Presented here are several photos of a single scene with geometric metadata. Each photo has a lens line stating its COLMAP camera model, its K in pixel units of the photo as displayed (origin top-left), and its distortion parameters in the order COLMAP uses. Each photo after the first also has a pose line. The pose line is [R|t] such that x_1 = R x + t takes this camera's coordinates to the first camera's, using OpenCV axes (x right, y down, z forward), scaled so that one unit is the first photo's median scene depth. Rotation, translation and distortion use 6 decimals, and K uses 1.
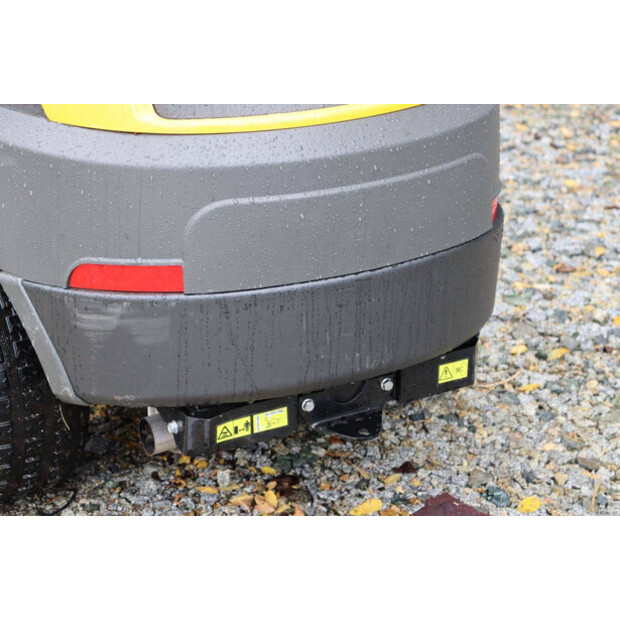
lens RADIAL K [[1292.3, 0, 315.5], [0, 1292.3, 306.0], [0, 0, 1]] dist [0.383139, 0.000000]
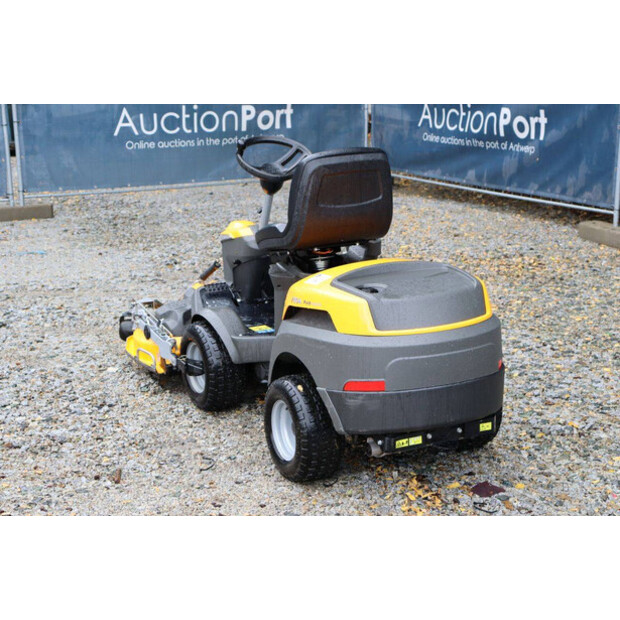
lens RADIAL K [[1292.3, 0, 312.1], [0, 1292.3, 311.6], [0, 0, 1]] dist [0.383139, 0.000000]
pose [[0.996226, -0.007310, -0.086485, -0.010569], [-0.007570, 0.985333, -0.170475, 0.233278], [0.086463, 0.170487, 0.981559, -1.404346]]
